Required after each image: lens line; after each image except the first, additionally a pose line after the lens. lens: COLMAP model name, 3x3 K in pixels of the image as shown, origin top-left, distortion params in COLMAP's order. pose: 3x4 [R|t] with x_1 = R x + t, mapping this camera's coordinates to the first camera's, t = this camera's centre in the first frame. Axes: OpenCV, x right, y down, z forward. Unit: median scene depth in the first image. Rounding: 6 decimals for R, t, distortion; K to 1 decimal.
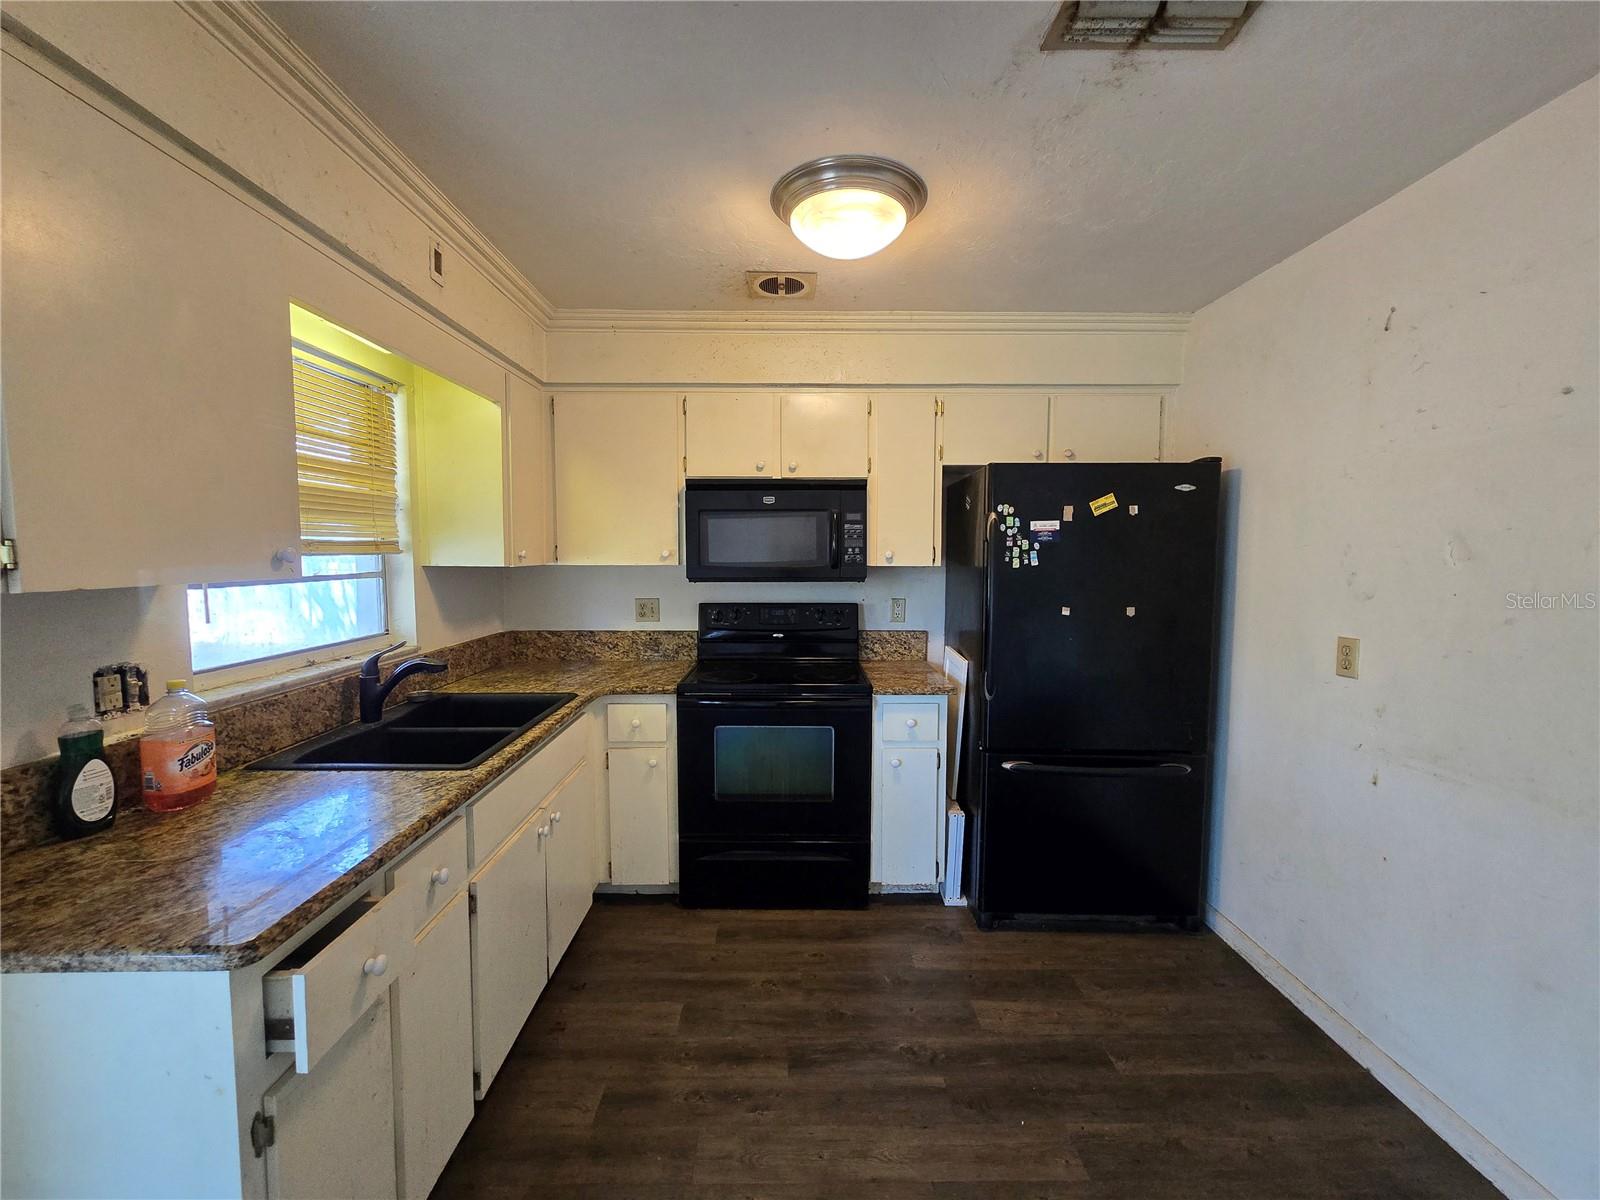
lens RADIAL K [[657.0, 0, 797.6], [0, 657.0, 599.1], [0, 0, 1]] dist [-0.003193, -0.000097]
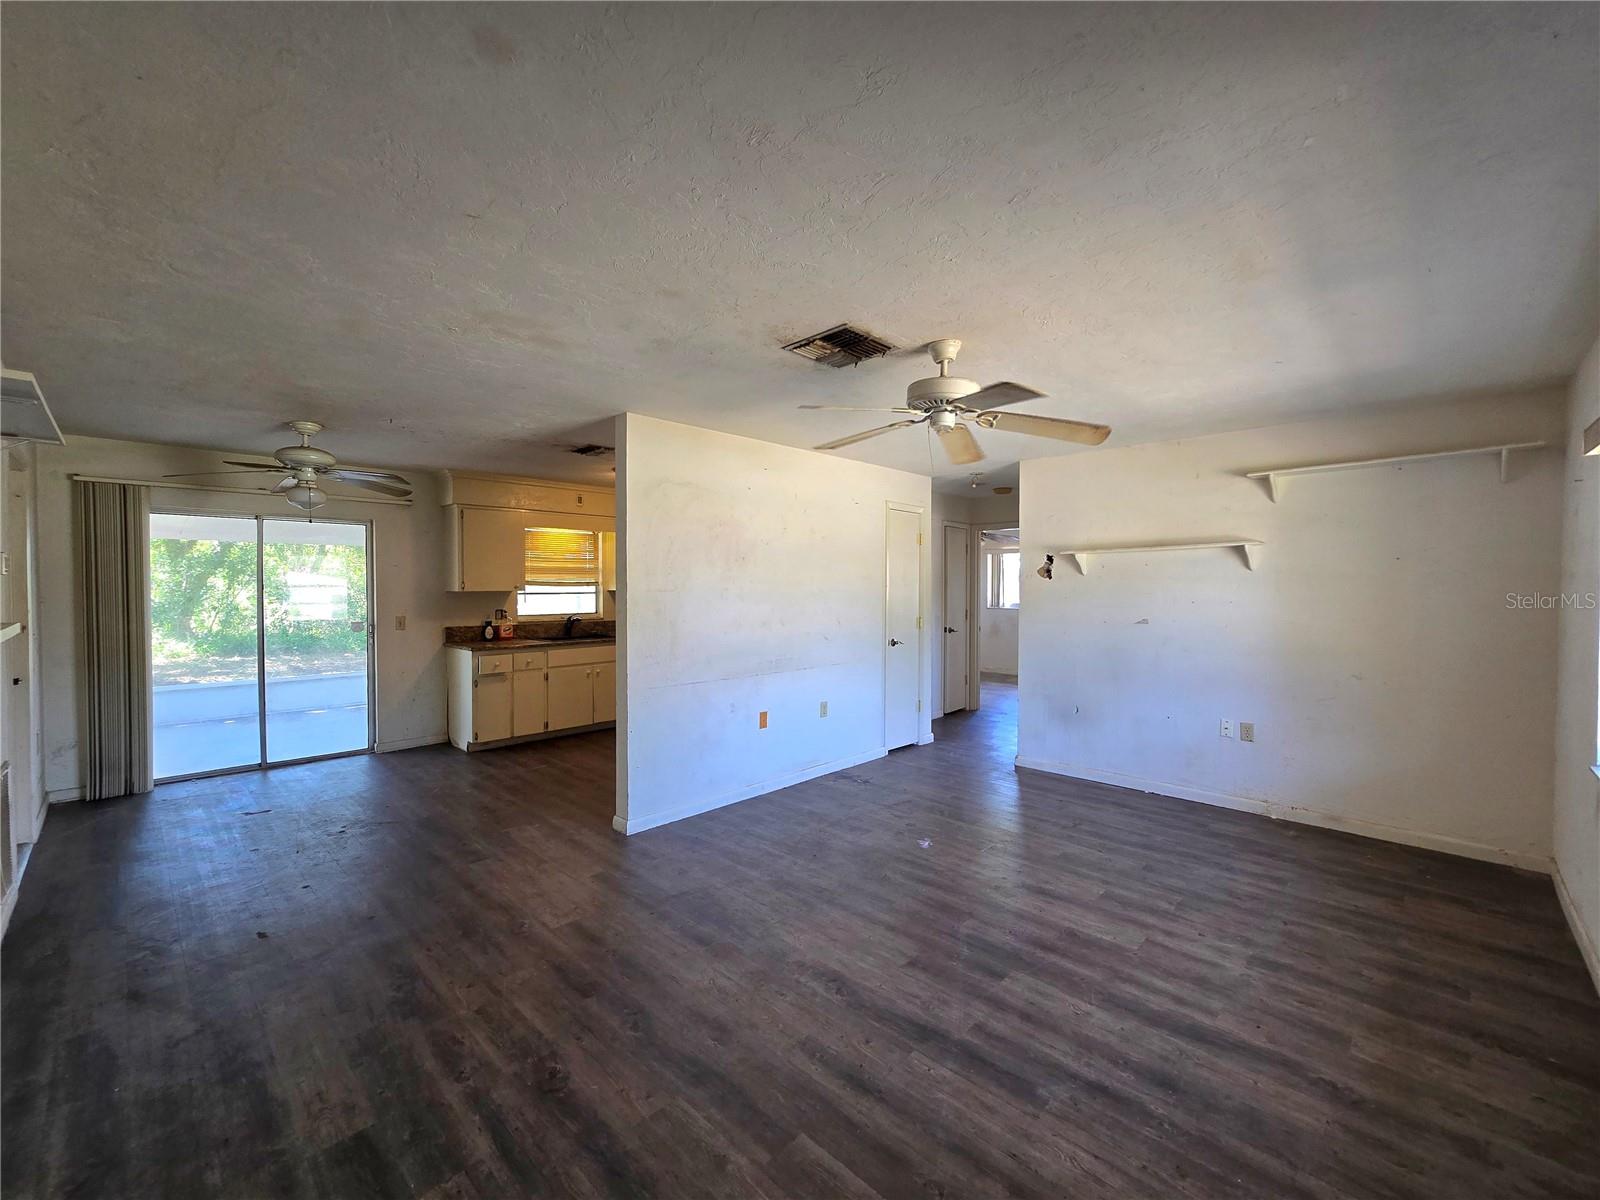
lens RADIAL K [[657.0, 0, 797.6], [0, 657.0, 599.1], [0, 0, 1]] dist [-0.003193, -0.000097]
pose [[0.709299, 0.004769, -0.704892, 3.668649], [-0.045357, 0.998214, -0.038886, 0.114189], [0.703447, 0.059554, 0.708248, -0.803745]]
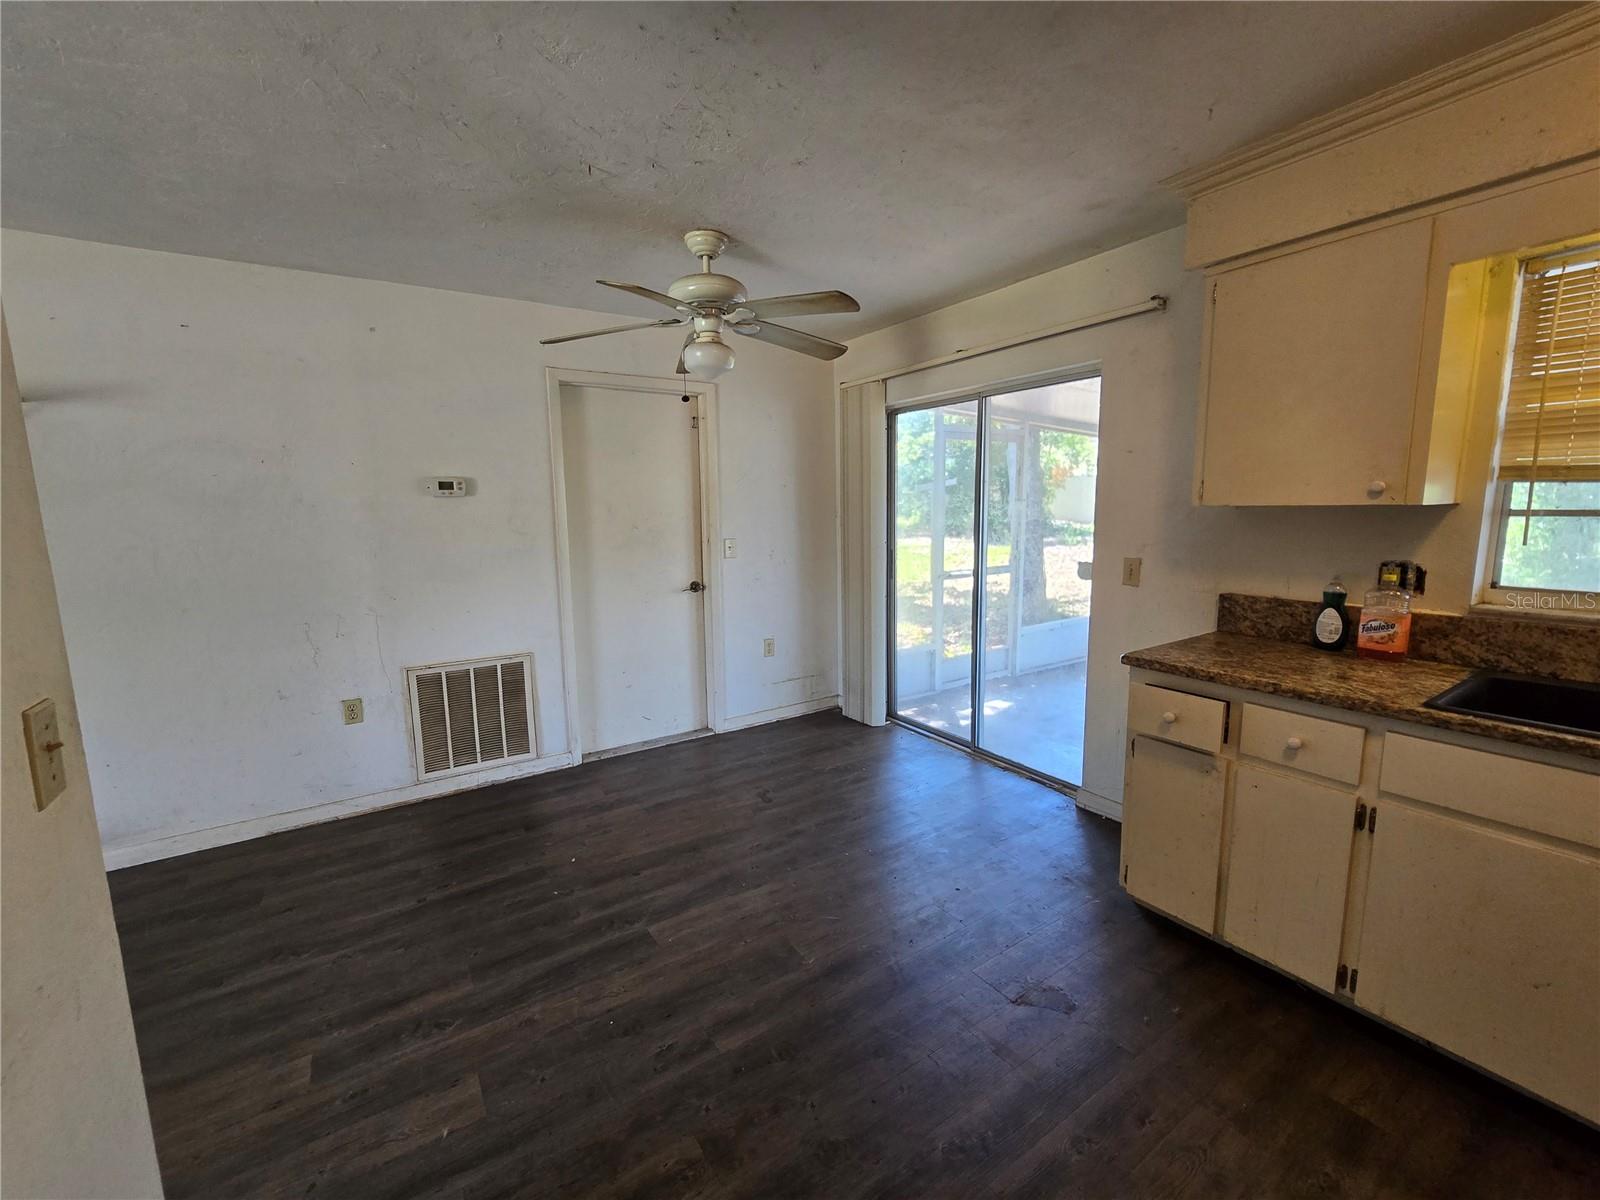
lens RADIAL K [[657.0, 0, 797.6], [0, 657.0, 599.1], [0, 0, 1]] dist [-0.003193, -0.000097]
pose [[-0.839989, 0.078793, -0.536852, 0.921214], [-0.032277, 0.980392, 0.194393, -0.061139], [0.541642, 0.180616, -0.820976, 1.477596]]
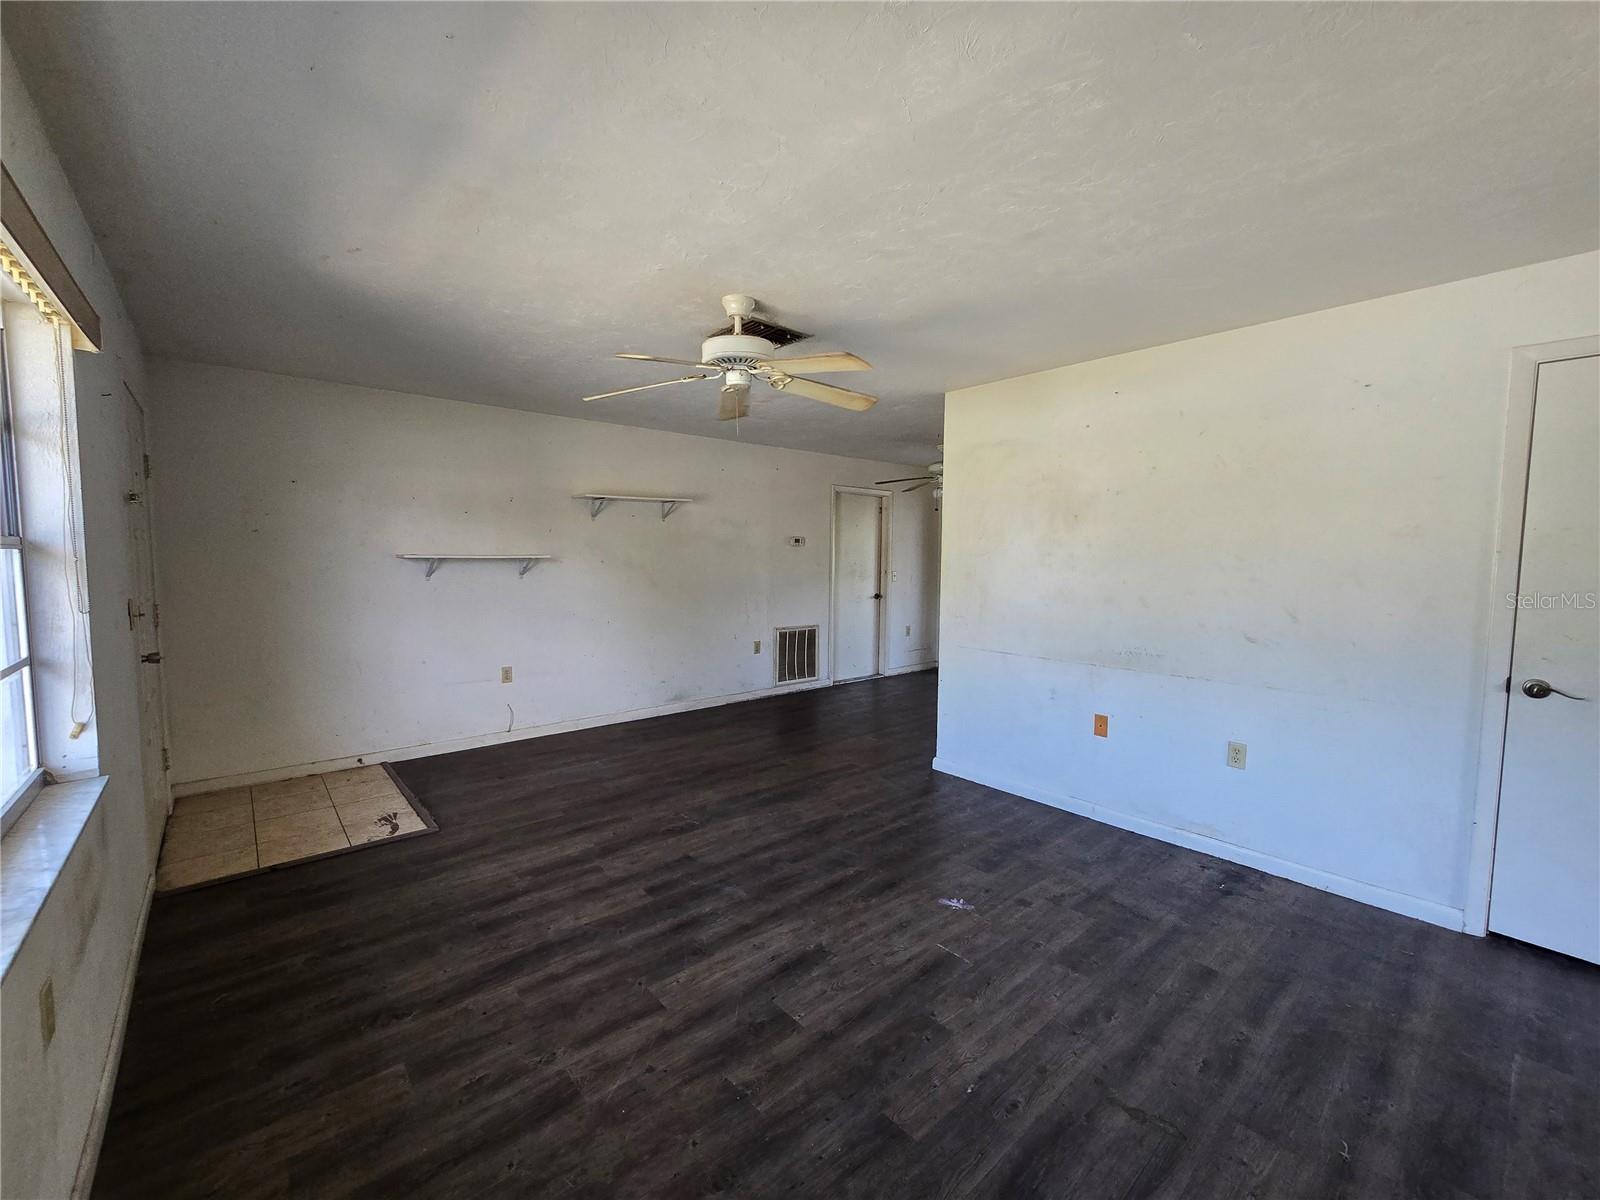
lens RADIAL K [[657.0, 0, 797.6], [0, 657.0, 599.1], [0, 0, 1]] dist [-0.003193, -0.000097]
pose [[-0.764622, 0.027485, -0.643893, 3.732858], [-0.063537, 0.991008, 0.117752, -0.106049], [0.641339, 0.130946, -0.756000, 2.520061]]
